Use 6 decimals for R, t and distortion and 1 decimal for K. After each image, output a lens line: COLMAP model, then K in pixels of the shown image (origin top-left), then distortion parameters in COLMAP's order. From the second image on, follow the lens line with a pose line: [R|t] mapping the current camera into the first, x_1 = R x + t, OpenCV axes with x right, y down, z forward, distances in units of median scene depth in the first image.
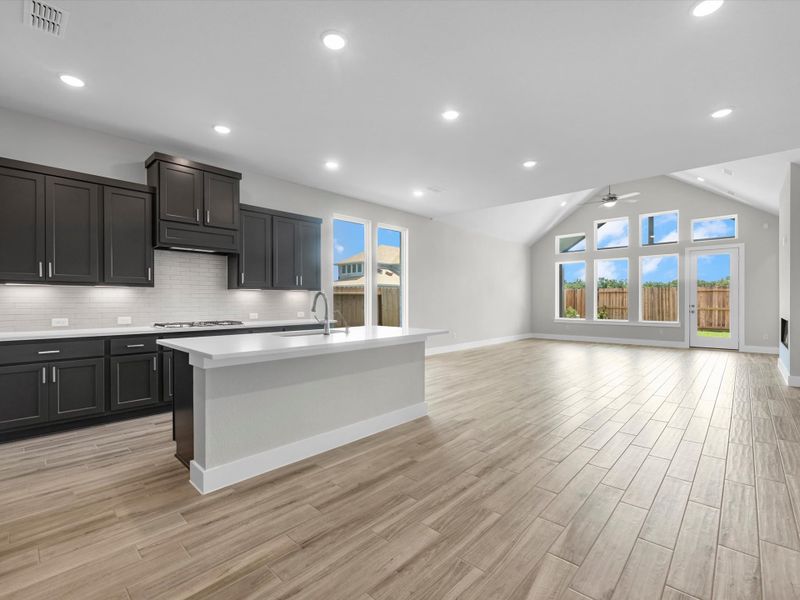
lens RADIAL K [[367.9, 0, 400.8], [0, 367.9, 305.3], [0, 0, 1]] dist [-0.002211, -0.000329]
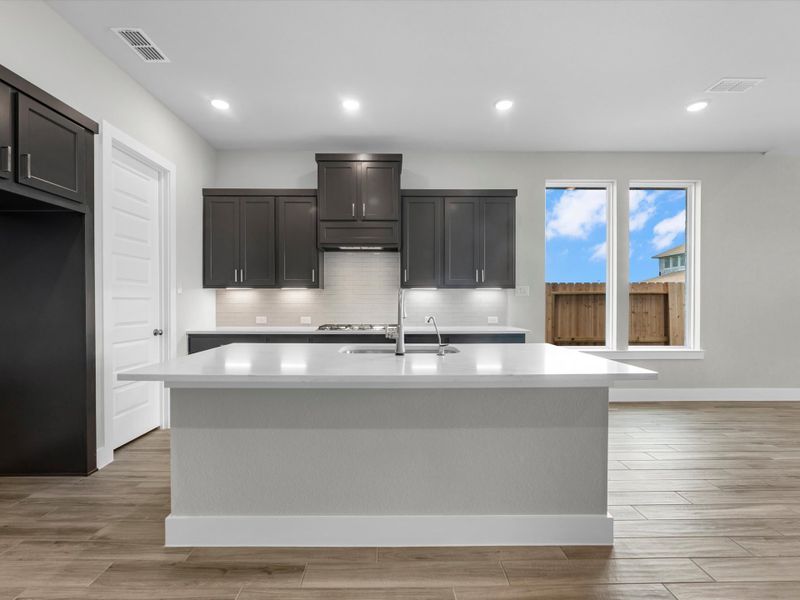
lens RADIAL K [[367.9, 0, 400.8], [0, 367.9, 305.3], [0, 0, 1]] dist [-0.002211, -0.000329]
pose [[0.690167, 0.007103, -0.723615, 0.106366], [-0.010704, 0.999943, -0.000394, -0.002271], [0.723571, 0.008018, 0.690203, 0.228692]]
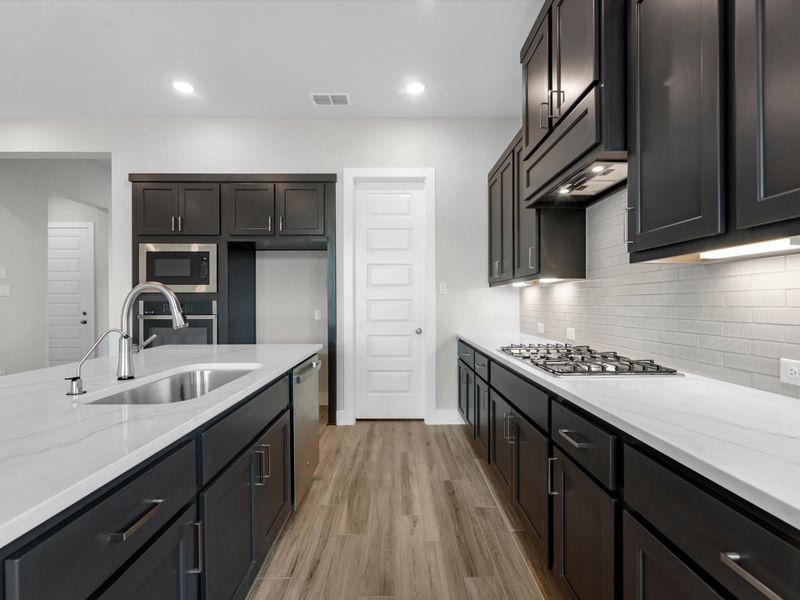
lens RADIAL K [[367.9, 0, 400.8], [0, 367.9, 305.3], [0, 0, 1]] dist [-0.002211, -0.000329]
pose [[-0.719002, 0.003830, -0.694998, -0.055095], [-0.005198, 0.999927, 0.010889, -0.005239], [0.694989, 0.011442, -0.718929, 0.622609]]
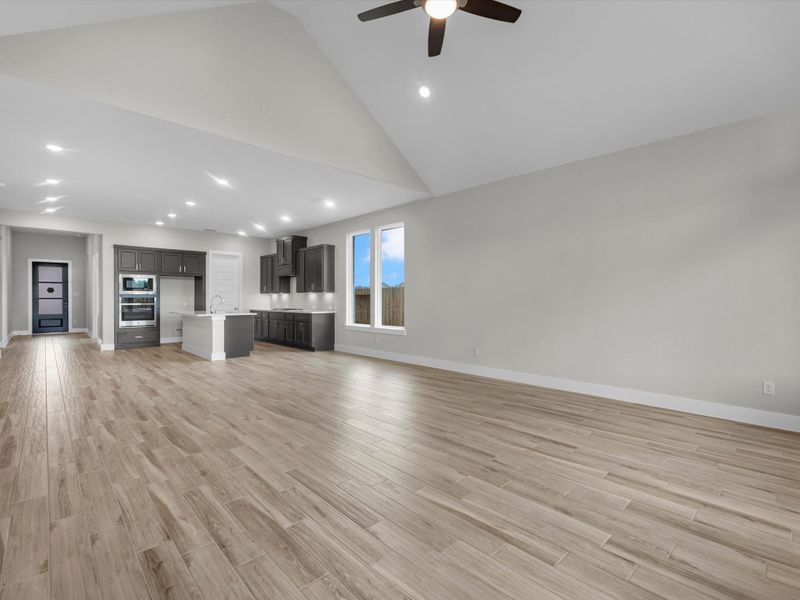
lens RADIAL K [[373.3, 0, 396.1], [0, 373.3, 299.1], [0, 0, 1]] dist [0.015137, -0.000662]
pose [[-0.058711, 0.000916, -0.998275, 0.879252], [-0.015916, 0.999872, 0.001854, -0.013519], [0.998148, 0.015998, -0.058689, 0.947984]]
